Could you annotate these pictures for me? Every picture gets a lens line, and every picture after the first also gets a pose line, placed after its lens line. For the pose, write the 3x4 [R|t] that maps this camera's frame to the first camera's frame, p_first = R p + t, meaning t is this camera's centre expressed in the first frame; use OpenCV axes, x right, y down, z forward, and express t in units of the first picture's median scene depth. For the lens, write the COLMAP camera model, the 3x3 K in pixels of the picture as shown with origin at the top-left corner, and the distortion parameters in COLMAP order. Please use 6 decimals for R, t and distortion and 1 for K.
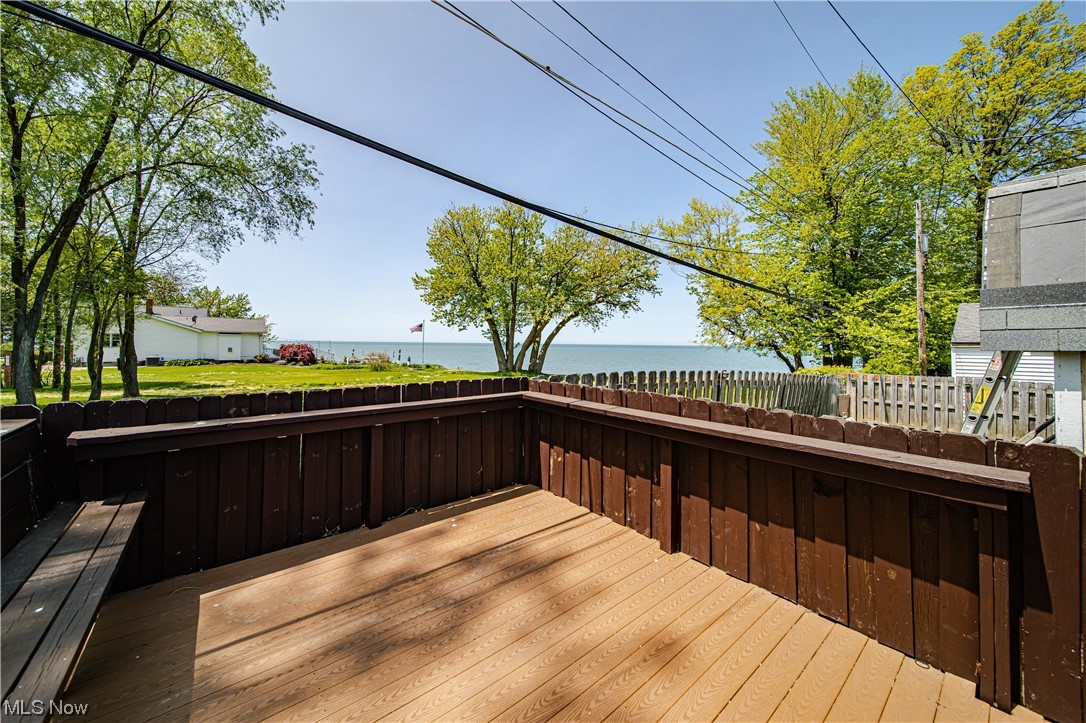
lens RADIAL K [[389.9, 0, 537.3], [0, 389.9, 335.6], [0, 0, 1]] dist [-0.000247, -0.000049]
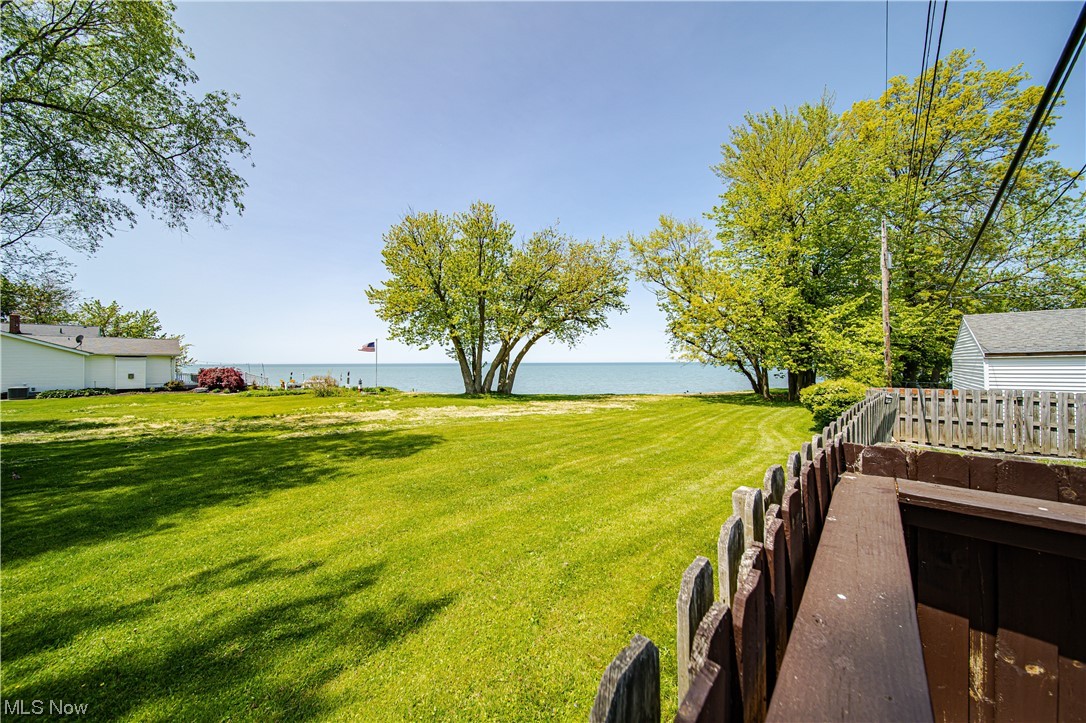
lens RADIAL K [[377.4, 0, 542.6], [0, 377.4, 355.7], [0, 0, 1]] dist [-0.000629, -0.000115]
pose [[0.988094, -0.013912, 0.153223, -0.054841], [0.013483, 0.999902, 0.003838, 0.001806], [-0.153262, -0.001726, 0.988184, 0.088381]]
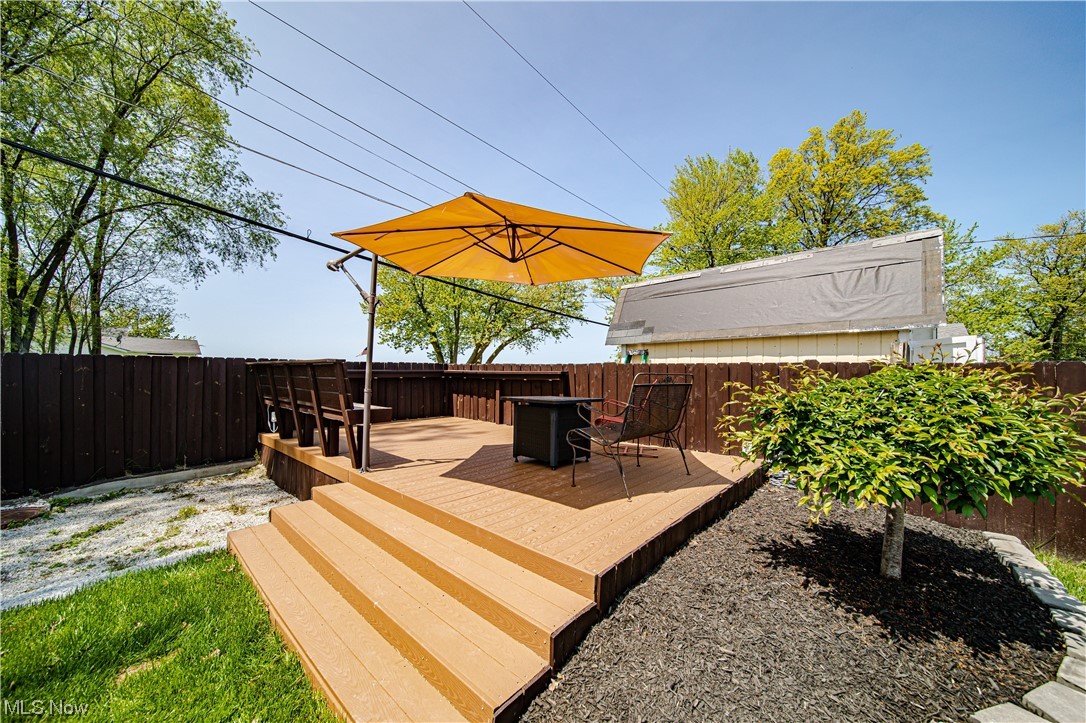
lens RADIAL K [[387.2, 0, 548.5], [0, 387.2, 368.8], [0, 0, 1]] dist [0.000187, -0.000028]
pose [[0.987252, 0.000666, 0.159165, 0.022612], [-0.003440, 0.999847, 0.017153, 0.013015], [-0.159130, -0.017482, 0.987103, -0.136690]]
